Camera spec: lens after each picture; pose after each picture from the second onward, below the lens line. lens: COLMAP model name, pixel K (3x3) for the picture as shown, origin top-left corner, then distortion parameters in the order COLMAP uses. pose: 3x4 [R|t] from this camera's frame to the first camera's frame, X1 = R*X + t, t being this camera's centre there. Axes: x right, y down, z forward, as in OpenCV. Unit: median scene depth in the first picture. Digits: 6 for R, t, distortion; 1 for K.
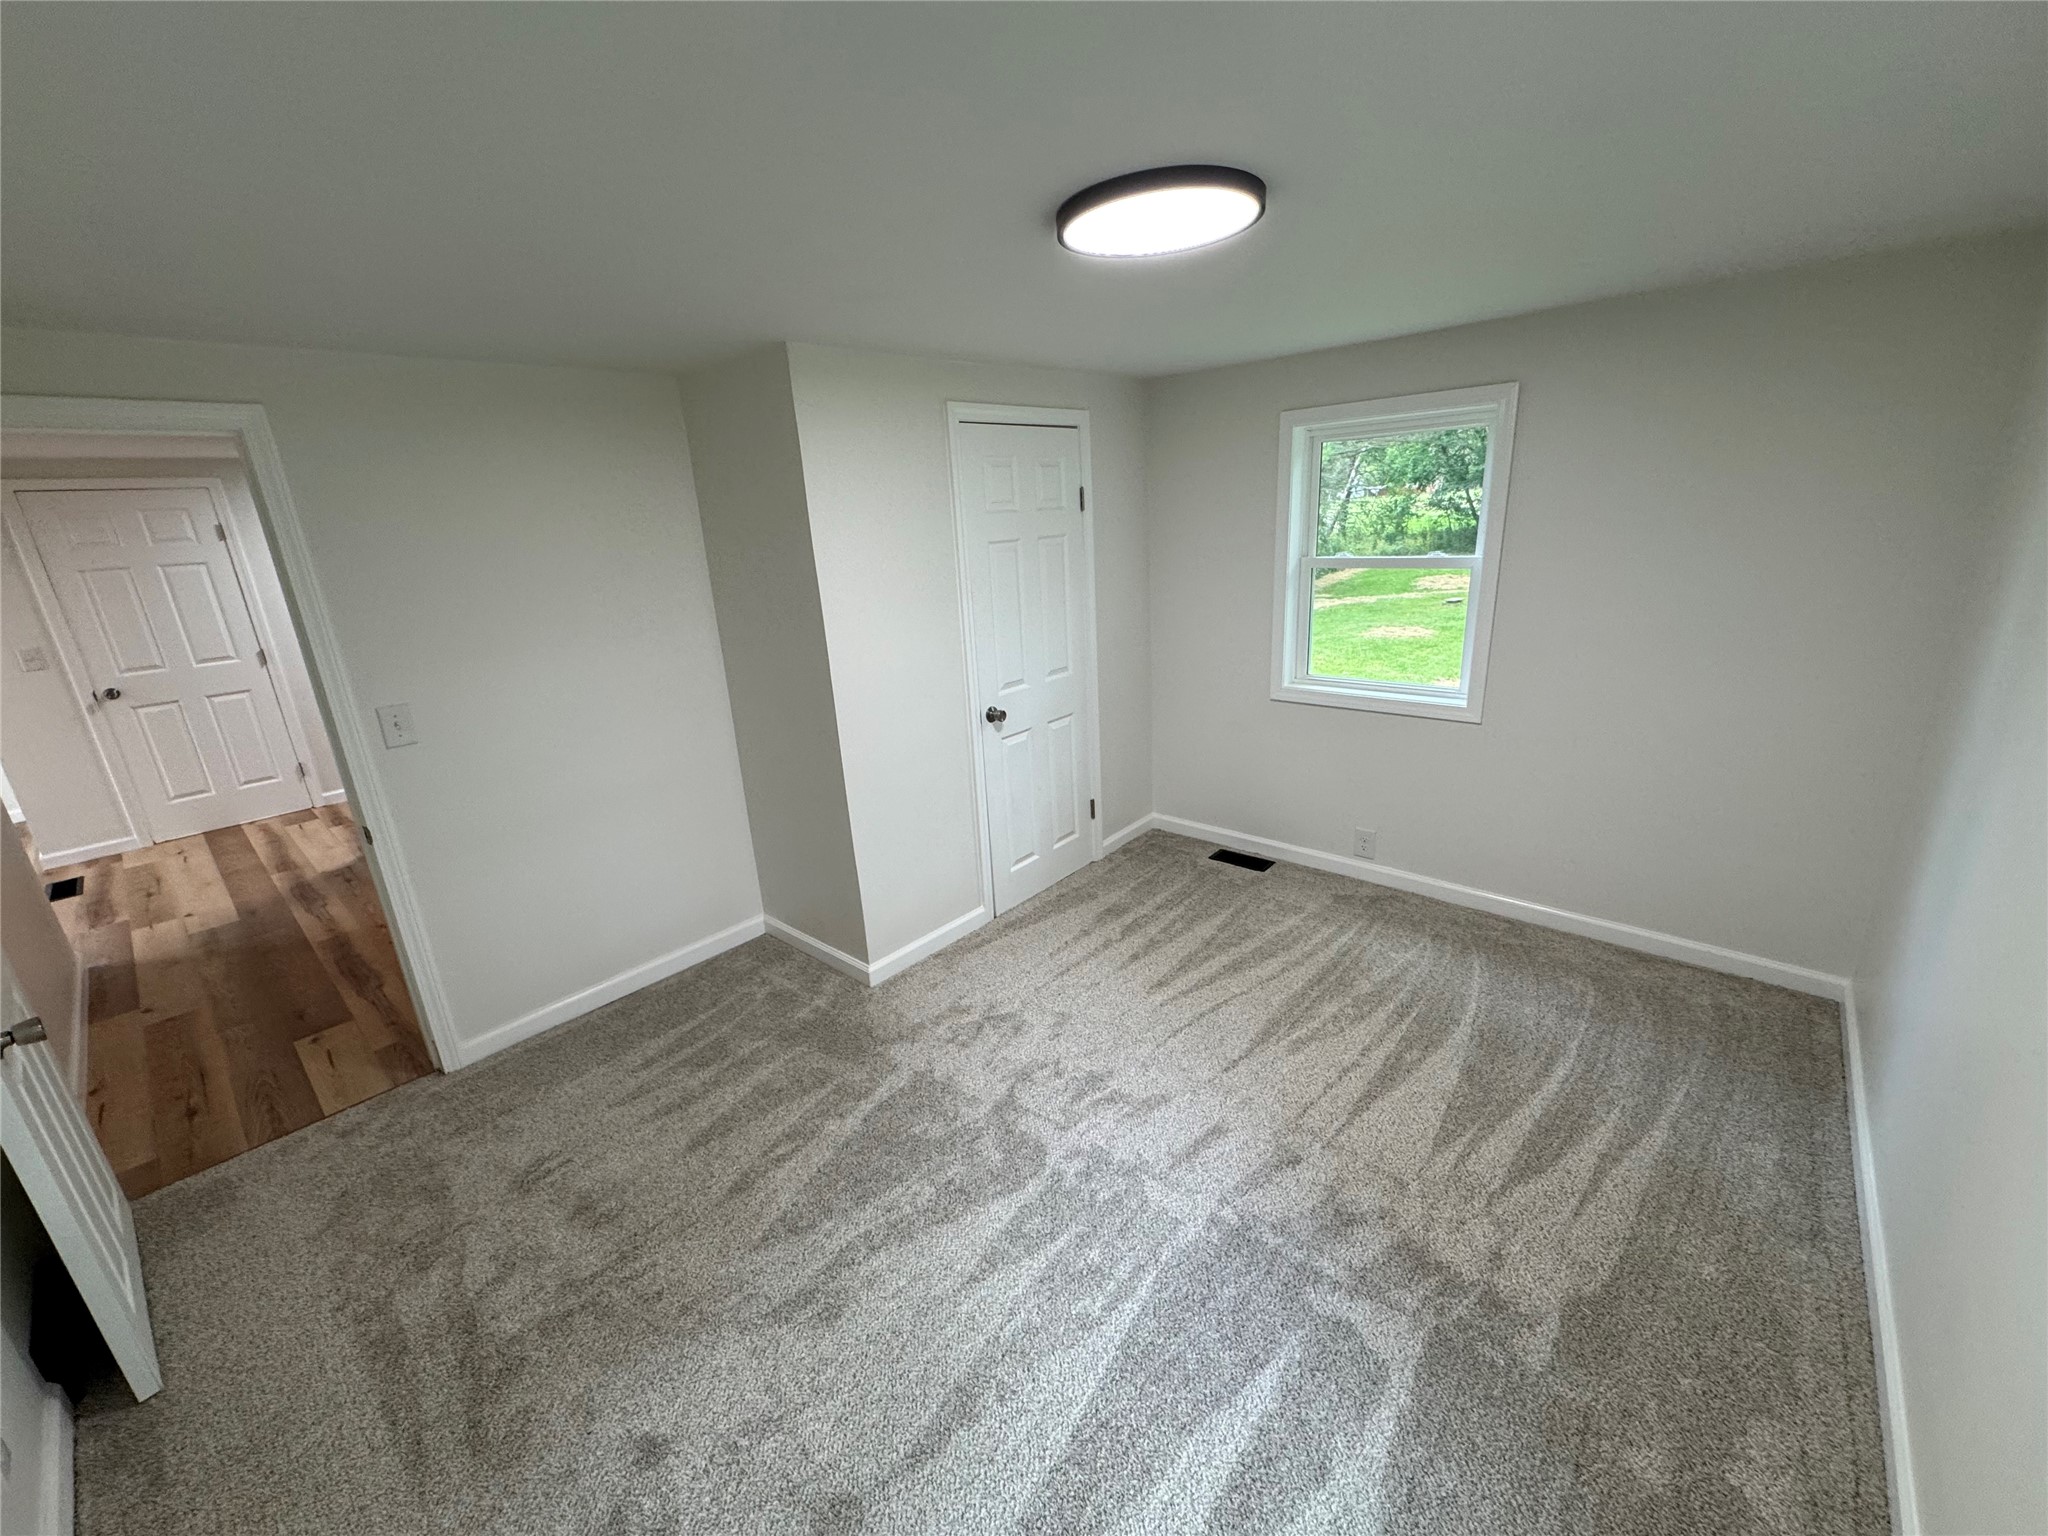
lens RADIAL K [[819.4, 0, 1024.8], [0, 819.4, 760.6], [0, 0, 1]] dist [-0.000979, -0.000239]
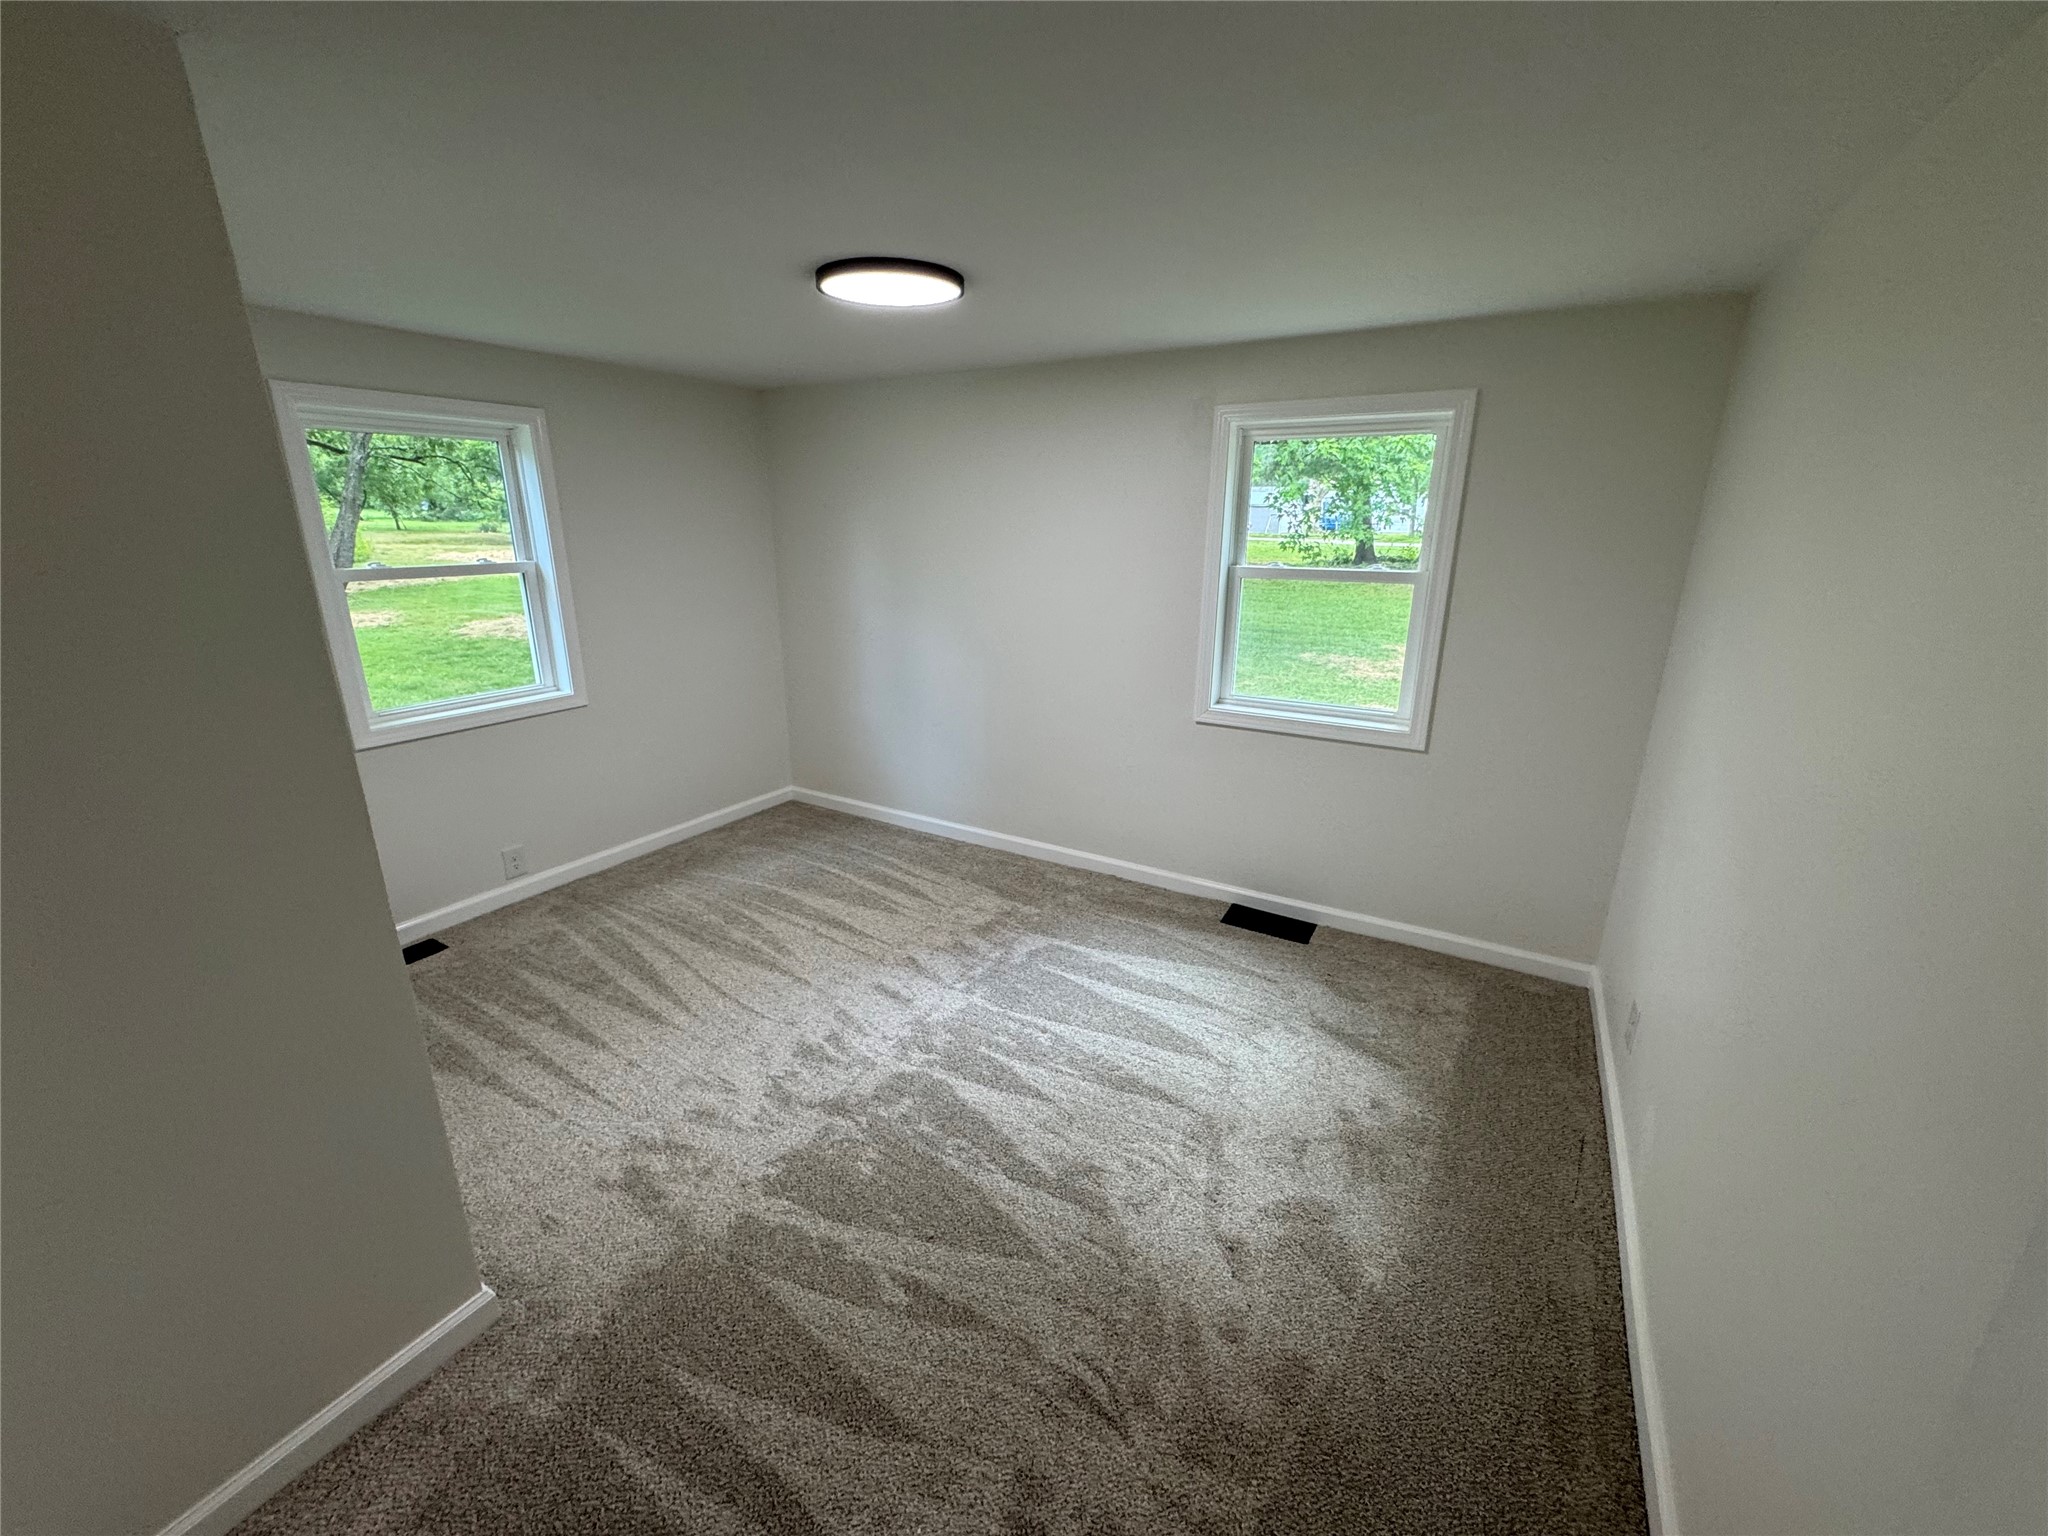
lens RADIAL K [[819.4, 0, 1024.8], [0, 819.4, 760.6], [0, 0, 1]] dist [-0.000979, -0.000239]
pose [[-0.188611, -0.231838, 0.954294, -0.777614], [0.294335, 0.913718, 0.280154, -0.133823], [-0.936906, 0.333723, -0.104099, 0.664189]]
